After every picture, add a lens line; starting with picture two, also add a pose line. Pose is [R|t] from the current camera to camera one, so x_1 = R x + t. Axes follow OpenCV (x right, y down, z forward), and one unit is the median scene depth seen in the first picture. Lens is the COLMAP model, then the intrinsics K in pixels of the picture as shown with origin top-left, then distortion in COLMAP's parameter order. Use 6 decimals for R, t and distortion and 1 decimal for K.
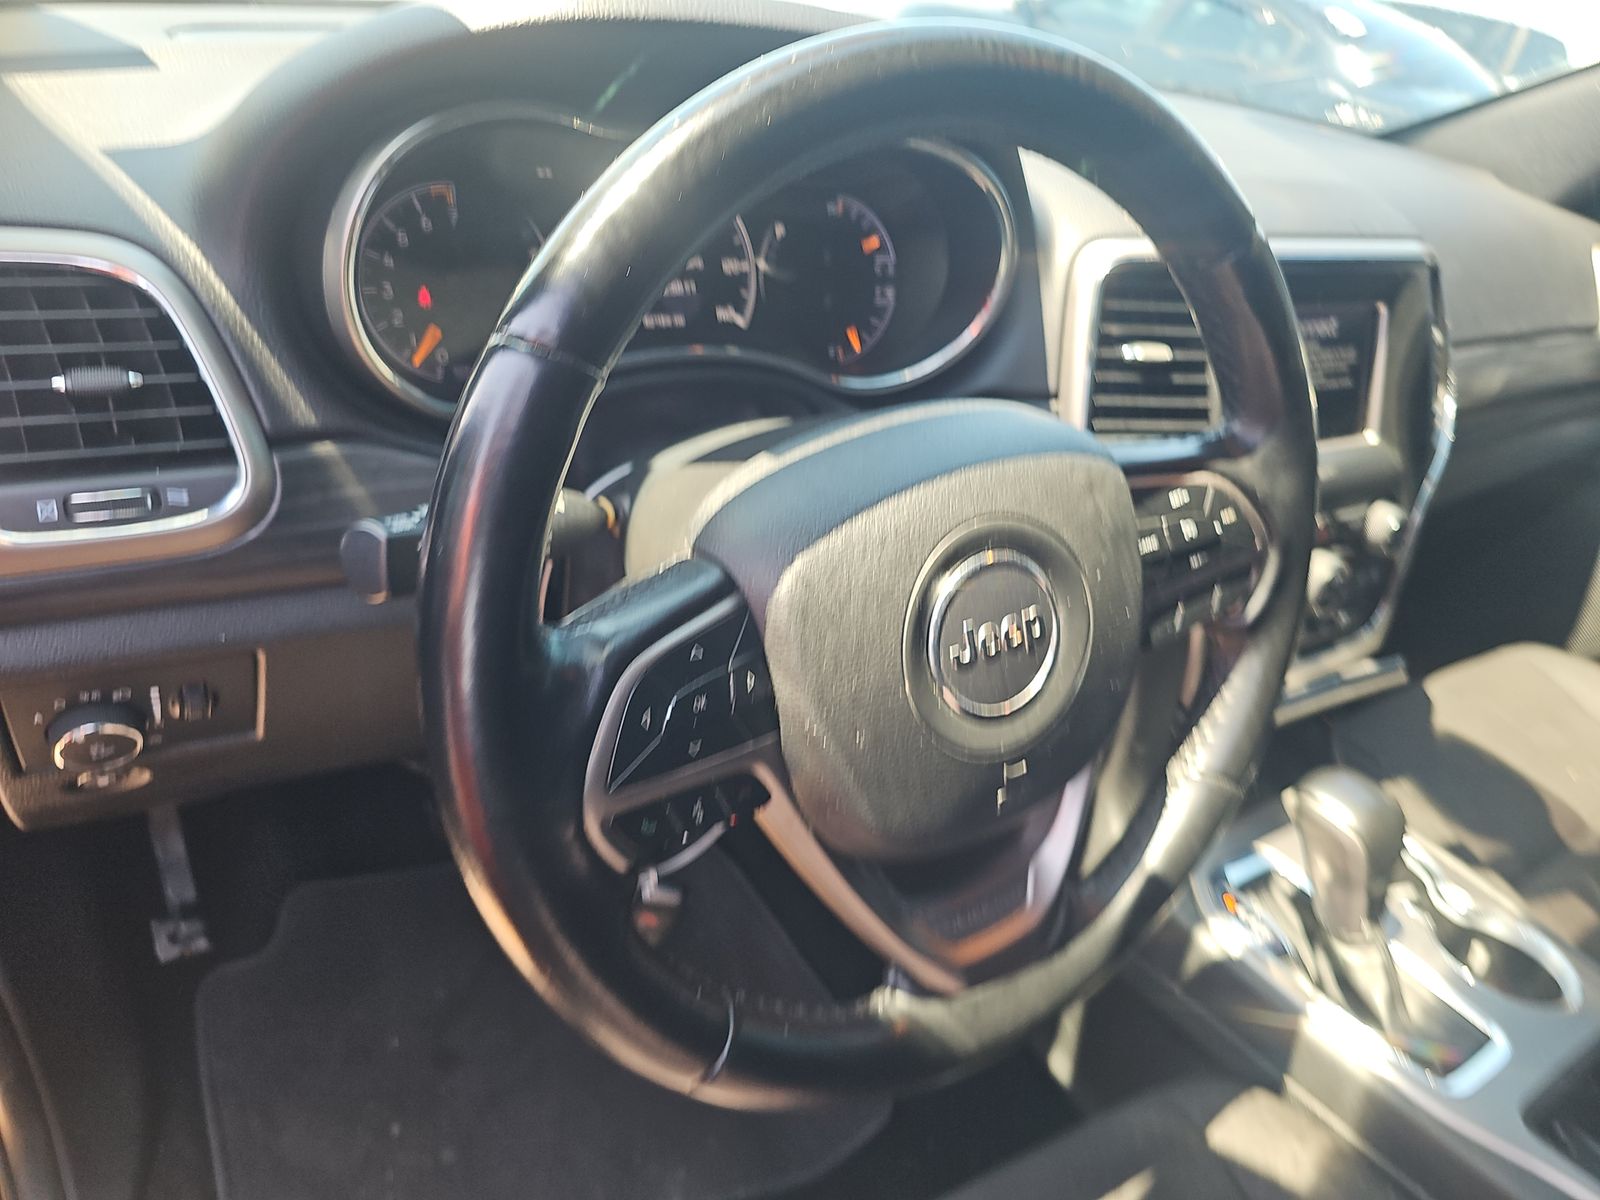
lens RADIAL K [[1058.6, 0, 813.8], [0, 1058.6, 623.4], [0, 0, 1]] dist [-0.003202, -0.005102]
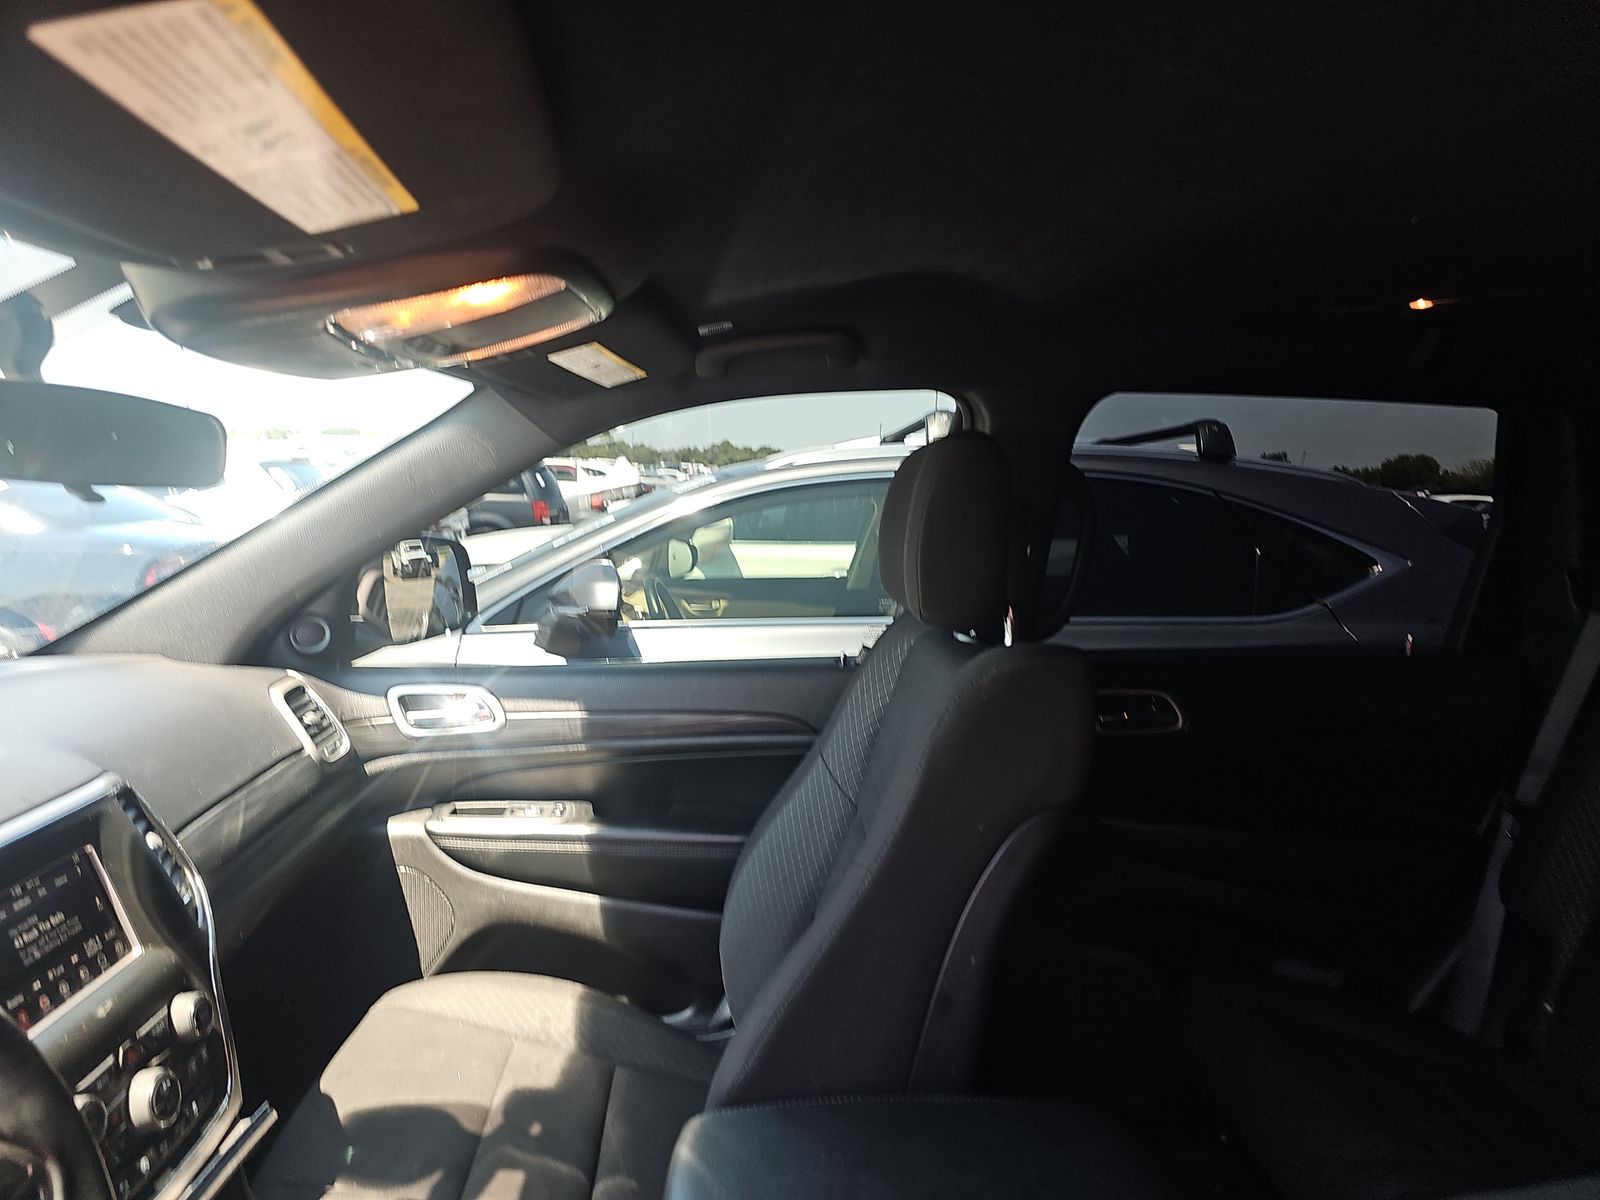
lens RADIAL K [[1062.5, 0, 827.9], [0, 1062.5, 602.4], [0, 0, 1]] dist [0.023036, -0.020156]
pose [[0.475903, -0.243626, 0.845081, 0.017801], [0.520153, 0.852775, -0.047077, -0.070027], [-0.709195, 0.461976, 0.532561, -0.336689]]
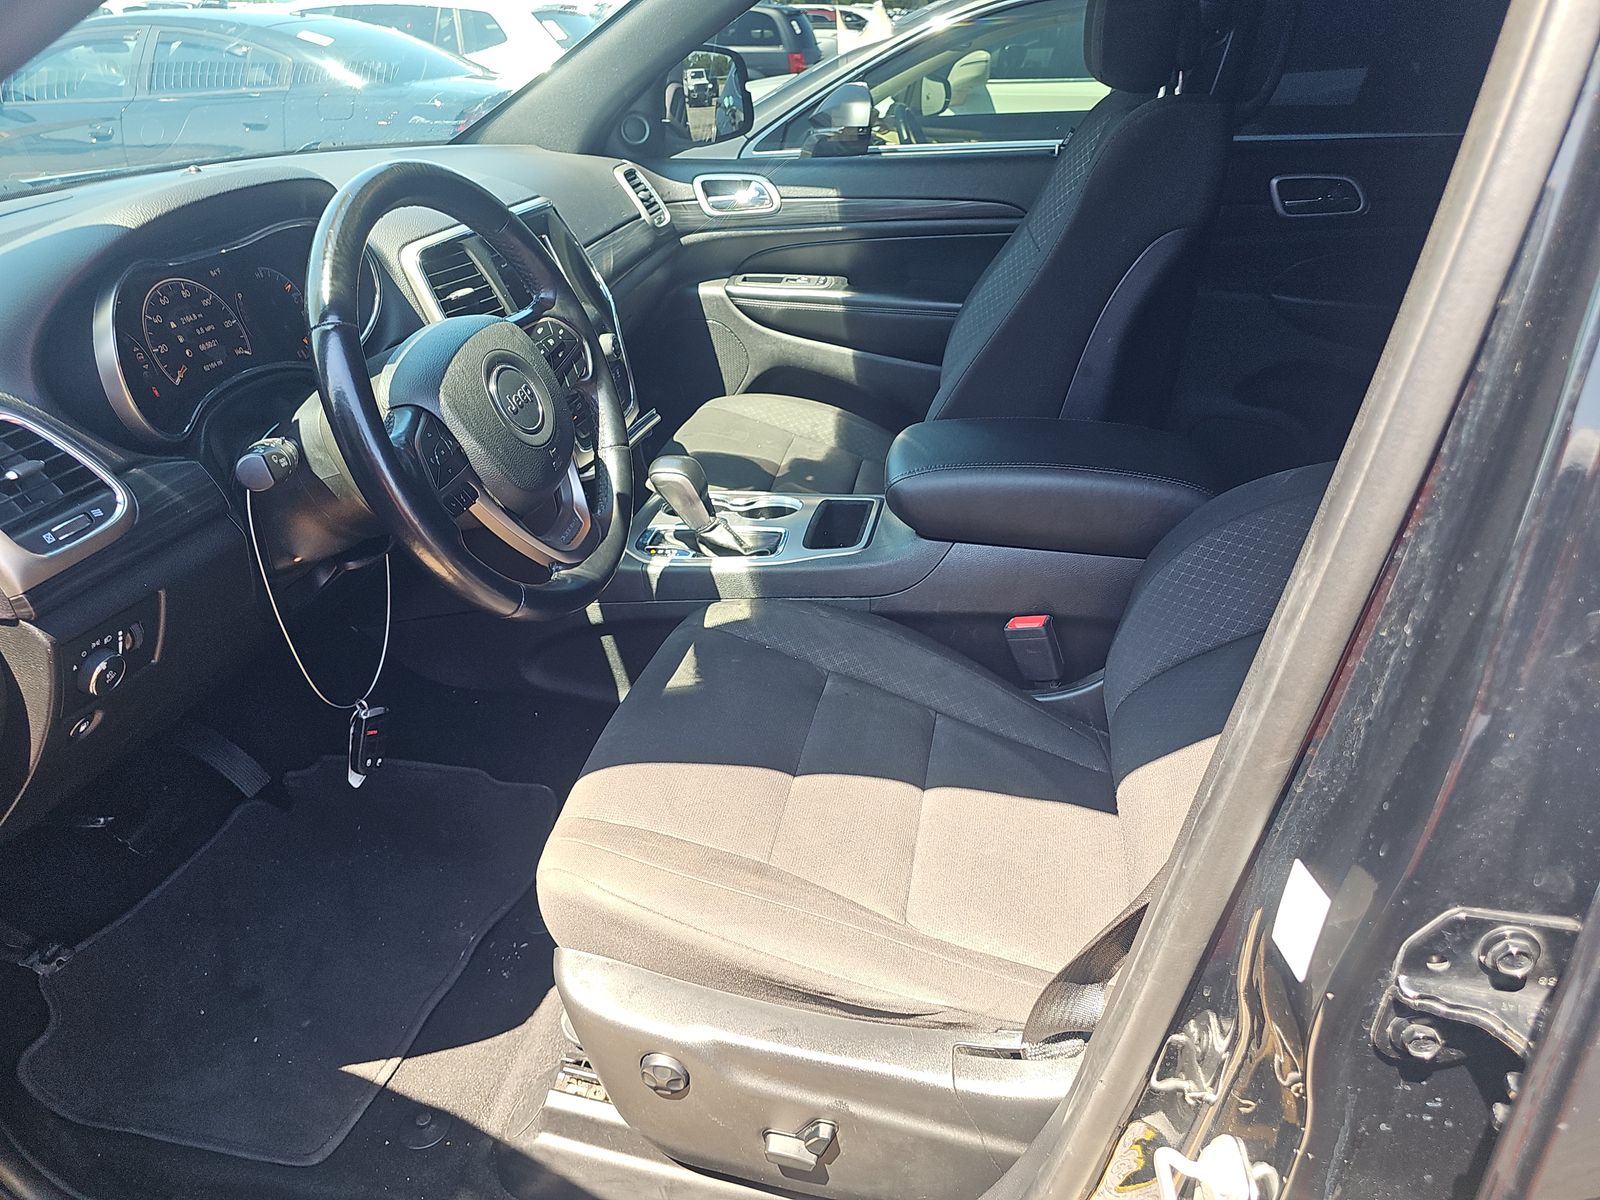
lens RADIAL K [[1062.5, 0, 819.1], [0, 1062.5, 614.1], [0, 0, 1]] dist [0.023036, -0.020156]
pose [[0.663905, -0.494954, 0.560581, -0.596343], [0.498923, 0.851563, 0.160988, 0.233814], [-0.557051, 0.172806, 0.812301, -0.767904]]
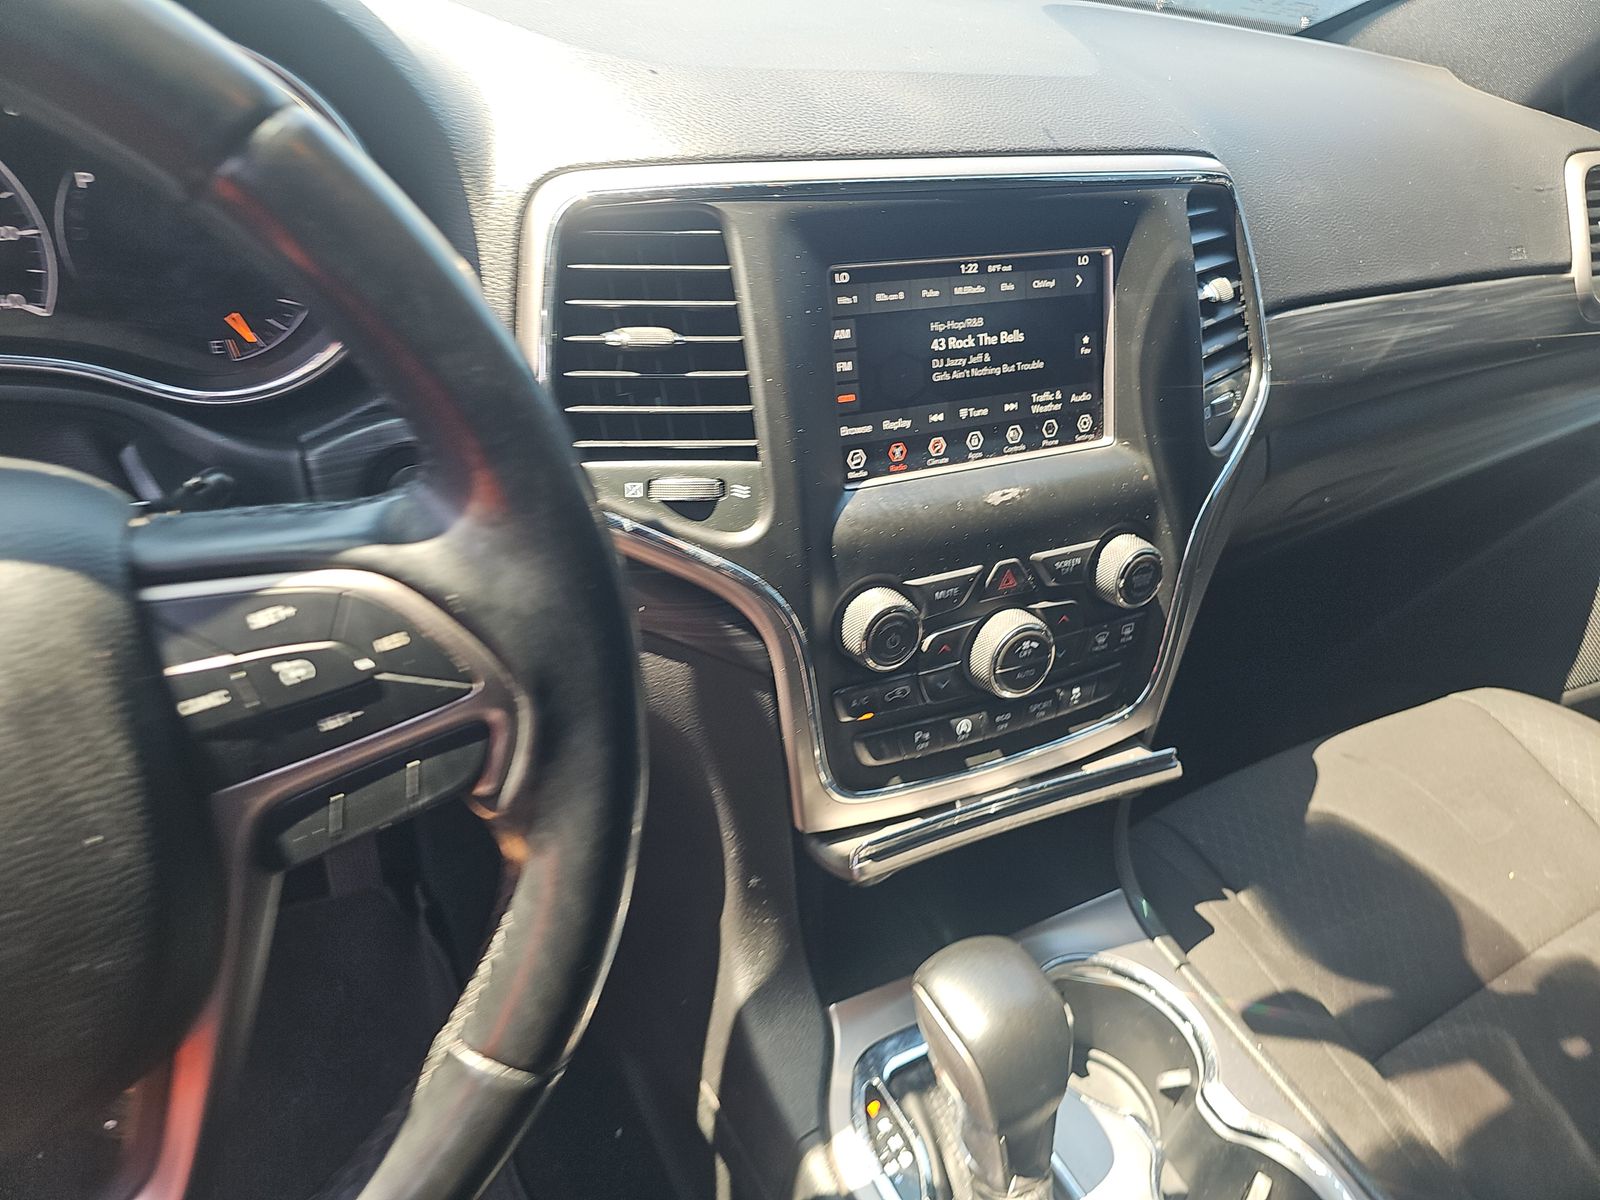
lens RADIAL K [[1062.5, 0, 800.6], [0, 1062.5, 608.3], [0, 0, 1]] dist [0.023036, -0.020156]
pose [[0.993953, -0.002269, -0.109782, 0.491284], [0.004061, 0.999862, 0.016103, -0.092746], [0.109731, -0.016452, 0.993825, 0.332064]]
